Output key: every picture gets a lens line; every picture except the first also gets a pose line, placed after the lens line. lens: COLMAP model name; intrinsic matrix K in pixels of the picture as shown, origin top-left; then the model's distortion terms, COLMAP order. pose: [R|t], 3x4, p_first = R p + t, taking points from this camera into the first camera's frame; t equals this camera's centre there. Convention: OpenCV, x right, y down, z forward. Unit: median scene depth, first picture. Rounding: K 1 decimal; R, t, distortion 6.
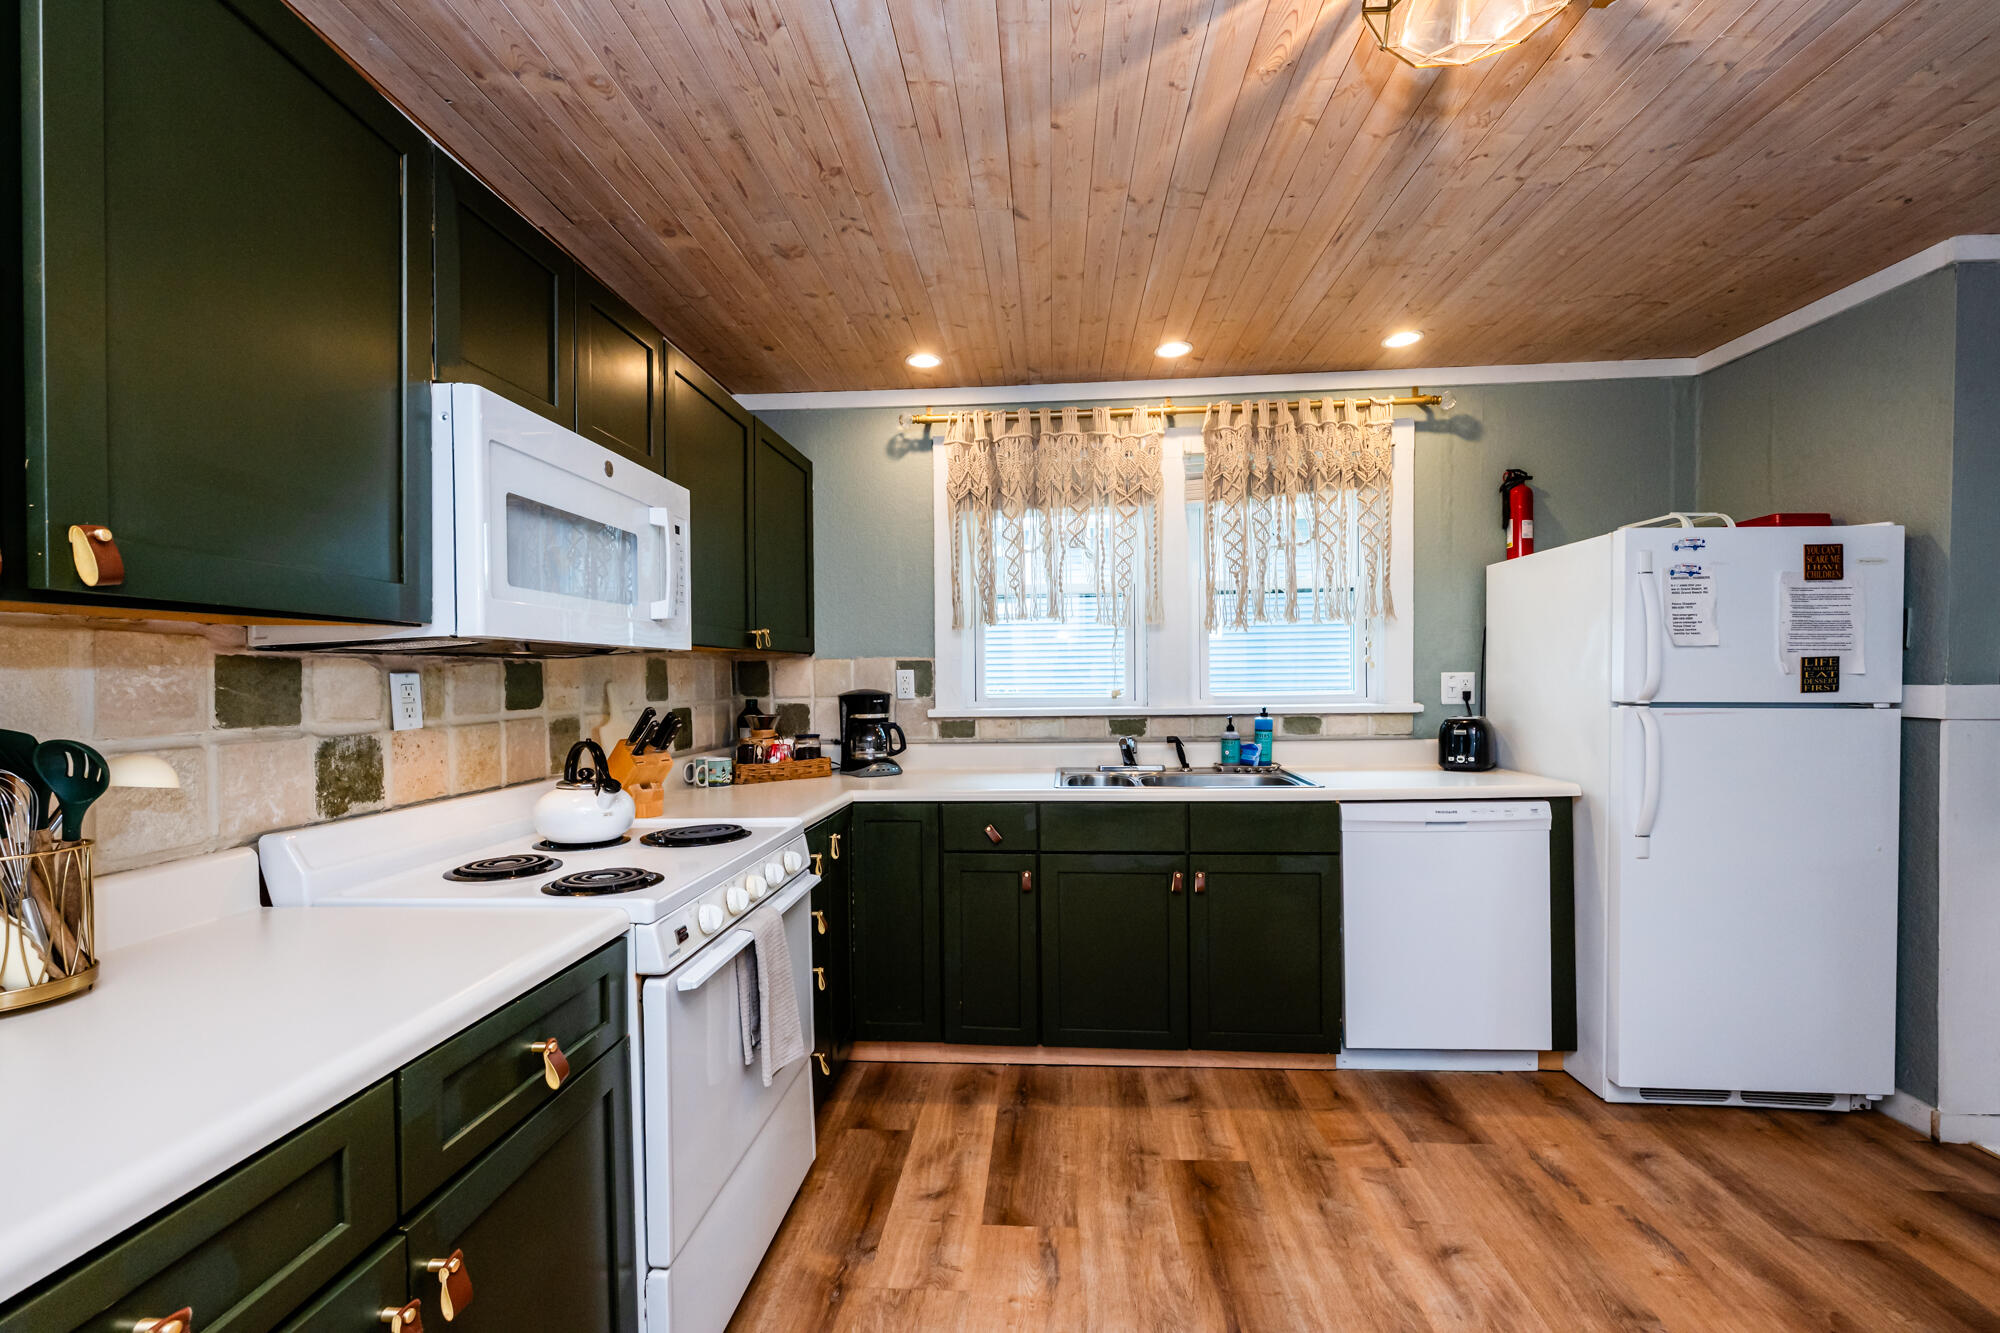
lens RADIAL K [[817.8, 0, 995.9], [0, 817.8, 701.0], [0, 0, 1]] dist [0.000001, 0.000015]
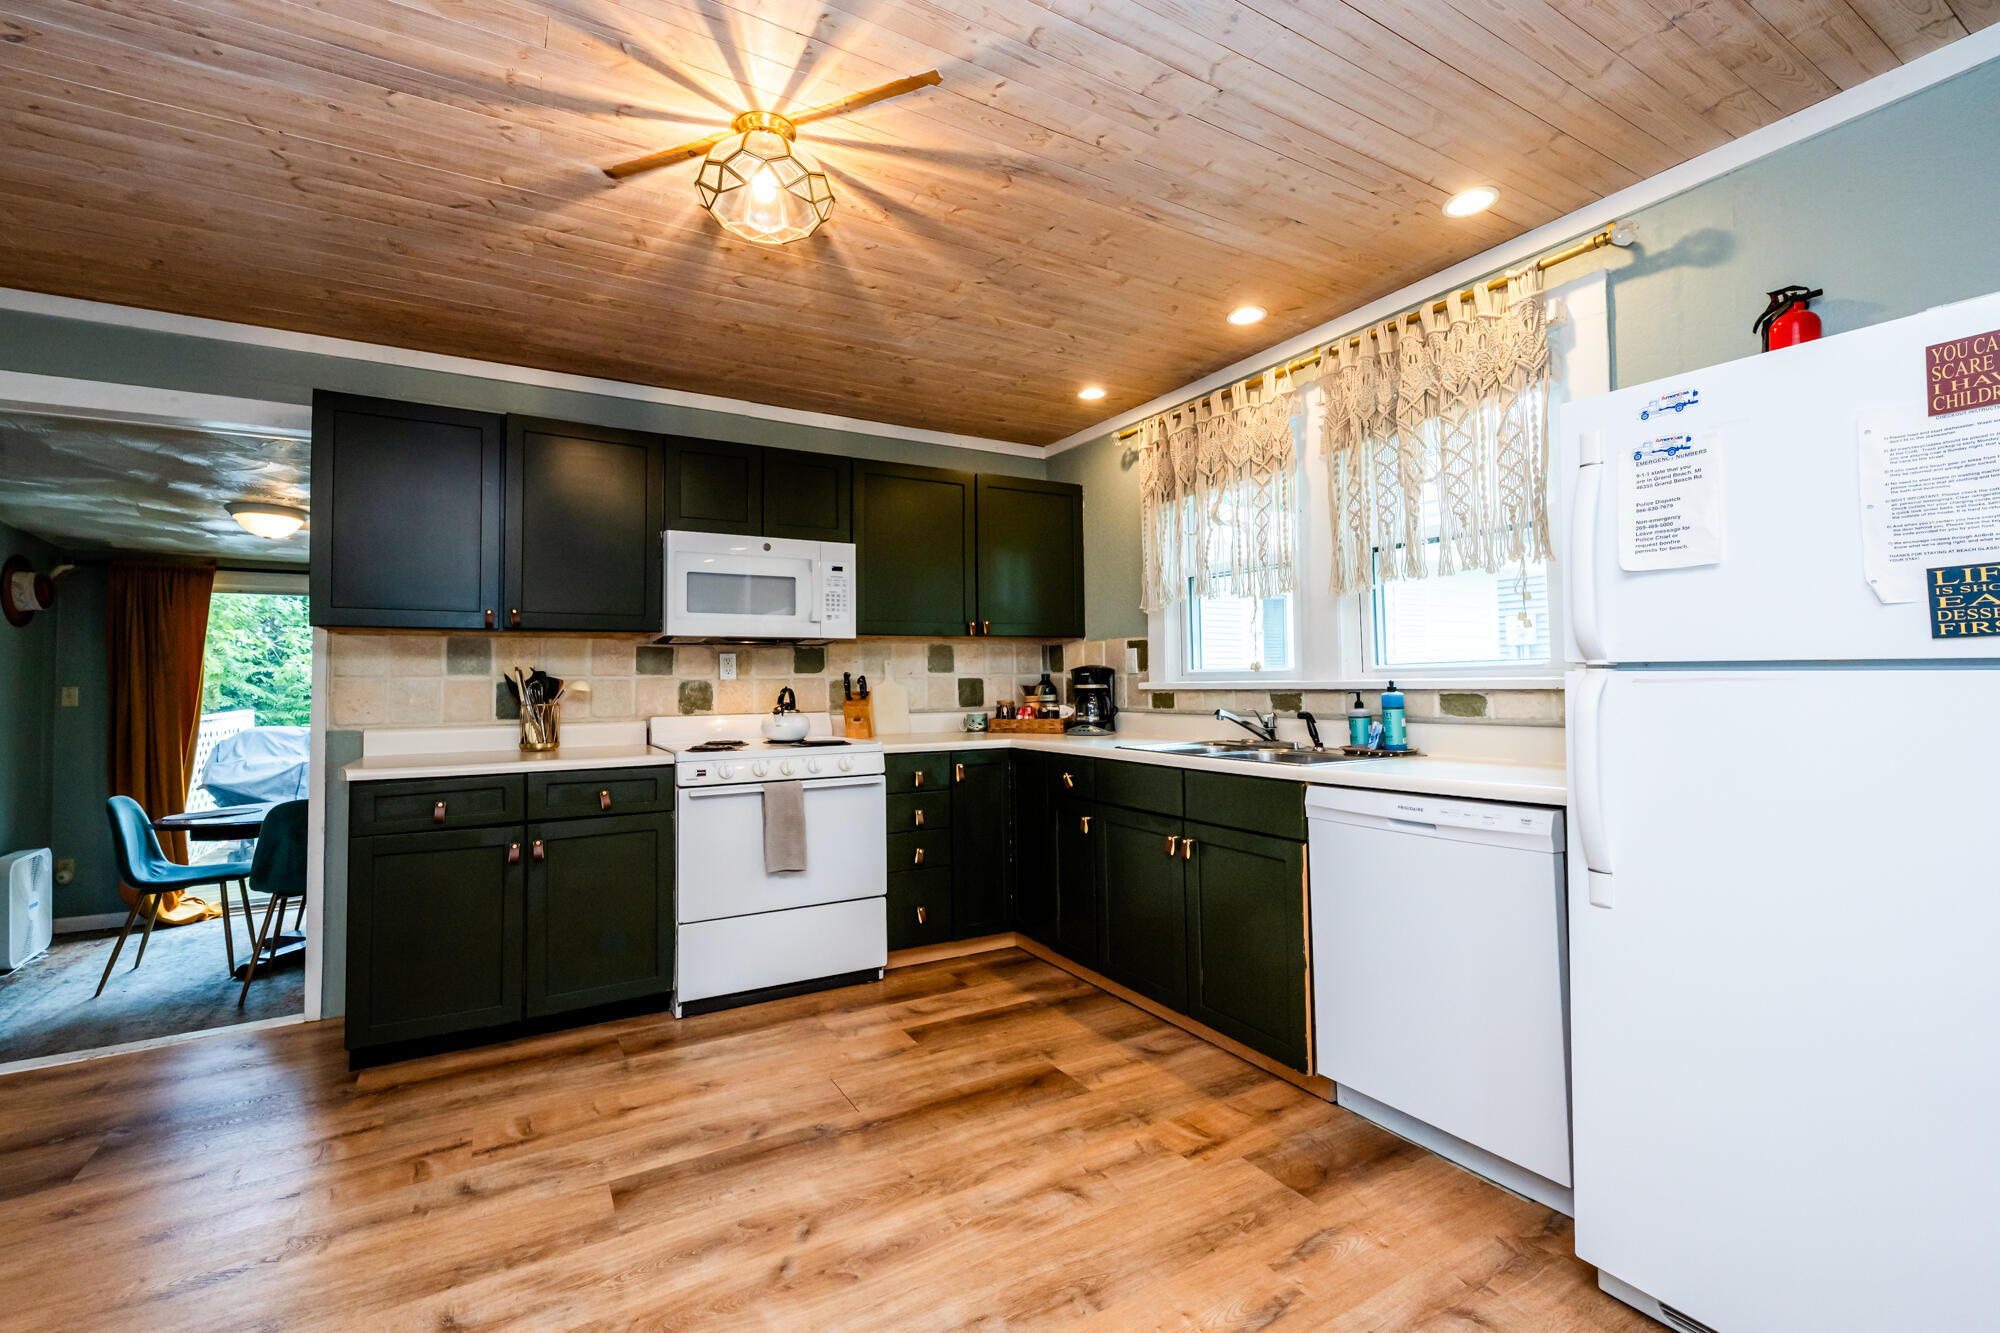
lens RADIAL K [[851.3, 0, 1000.0], [0, 851.3, 666.5], [0, 0, 1]] dist [0.000142, -0.000149]
pose [[0.562876, -0.010370, -0.826477, 1.090257], [-0.019909, 0.999461, -0.026100, 0.031629], [0.826302, 0.031146, 0.562366, 0.232262]]
